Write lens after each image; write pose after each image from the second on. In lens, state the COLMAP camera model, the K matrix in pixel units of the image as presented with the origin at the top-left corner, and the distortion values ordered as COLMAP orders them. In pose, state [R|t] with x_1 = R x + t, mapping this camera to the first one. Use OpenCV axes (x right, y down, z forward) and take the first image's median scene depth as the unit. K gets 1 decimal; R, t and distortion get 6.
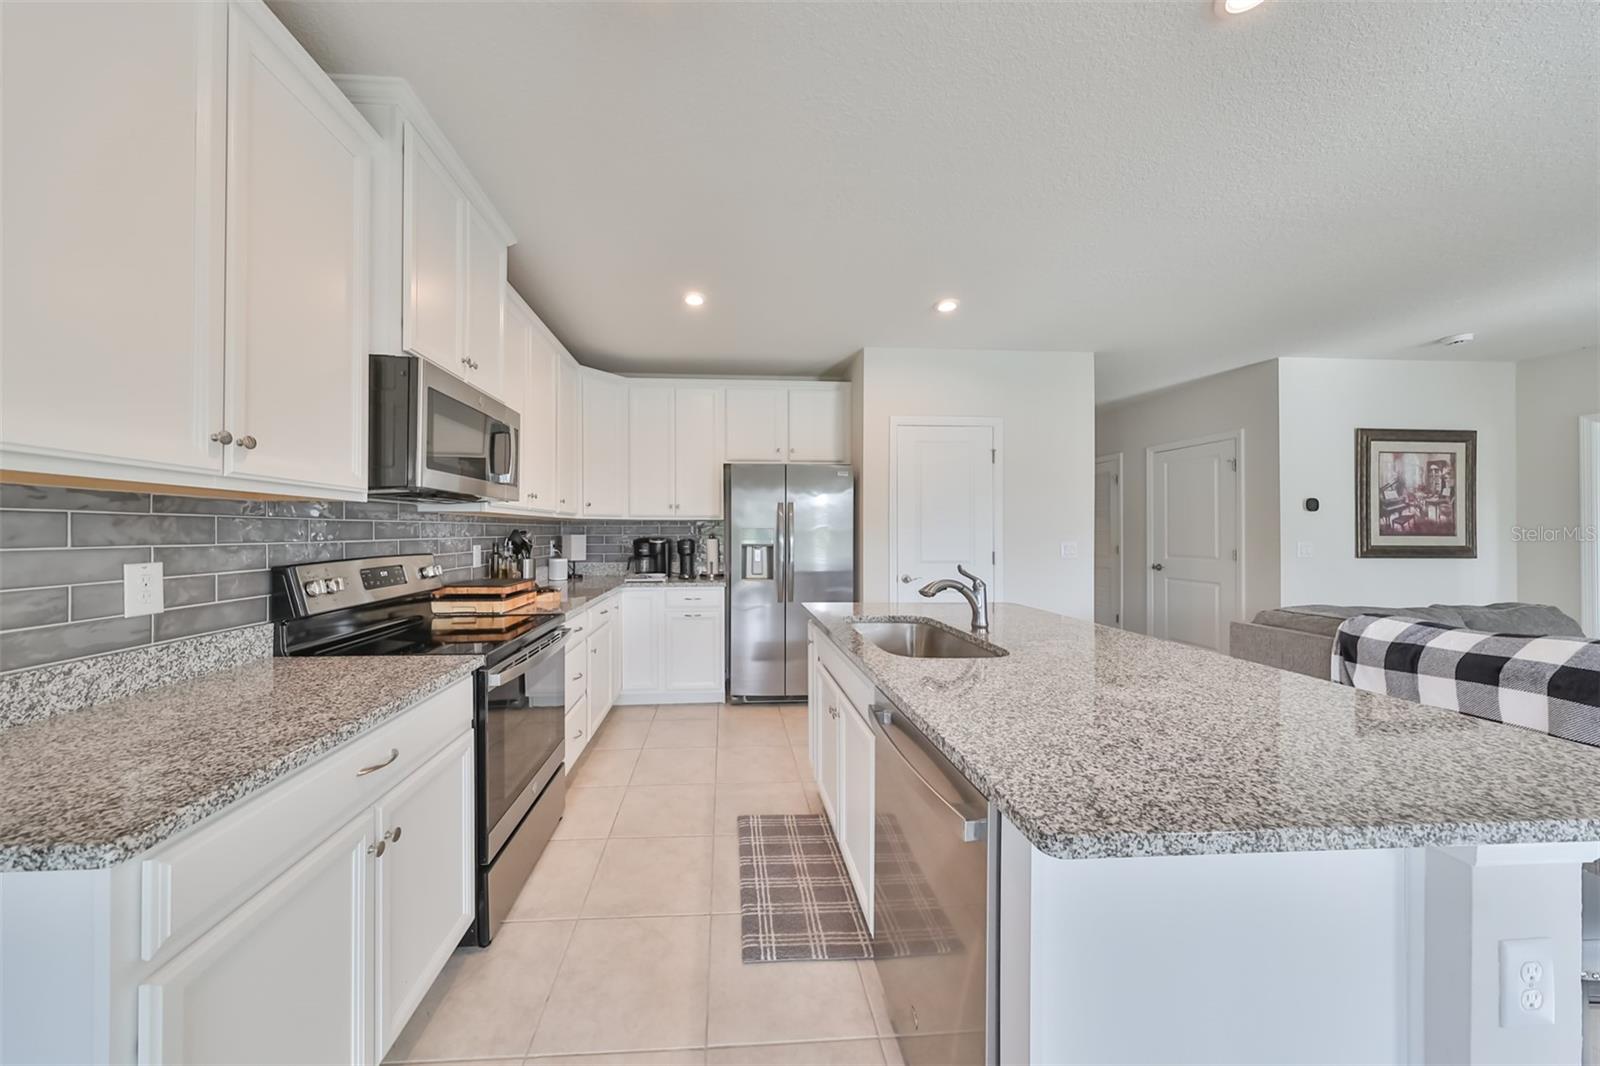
lens RADIAL K [[494.6, 0, 761.0], [0, 494.6, 528.7], [0, 0, 1]] dist [0.001198, -0.000260]
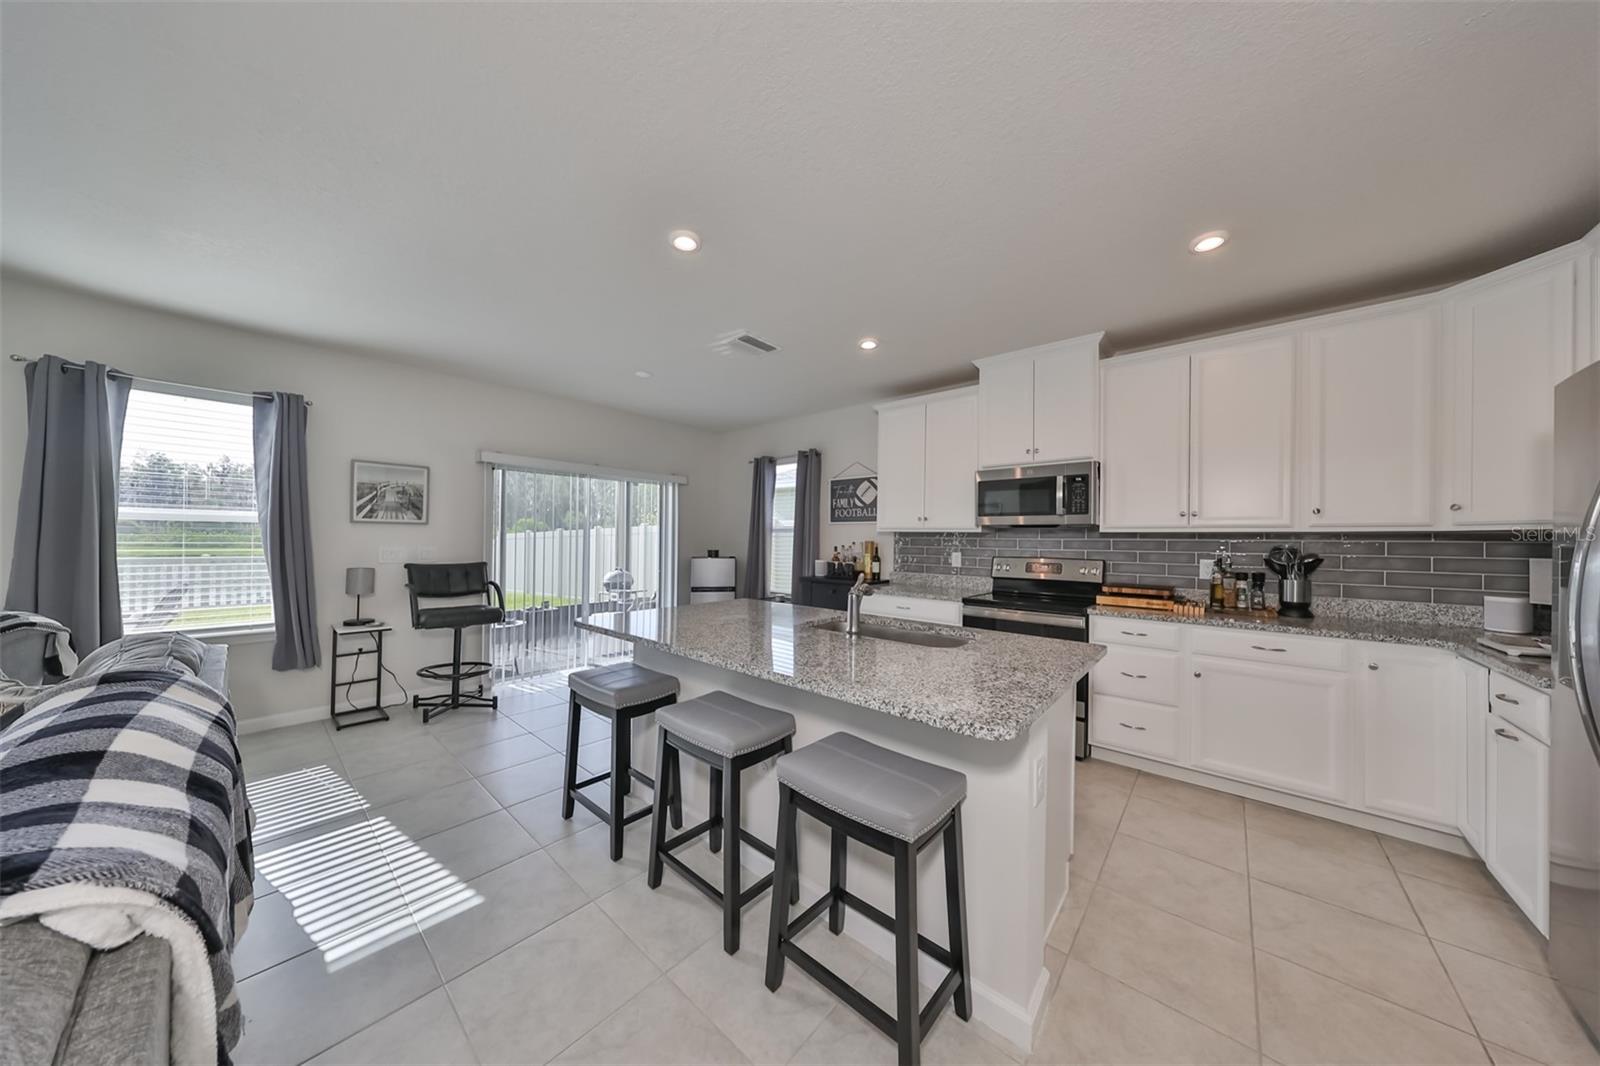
lens RADIAL K [[494.6, 0, 797.1], [0, 494.6, 536.8], [0, 0, 1]] dist [0.001198, -0.000260]
pose [[-0.700690, -0.013606, -0.713336, 0.636274], [-0.007608, 0.999904, -0.011598, 0.002529], [0.713425, -0.002700, -0.700726, 0.819615]]
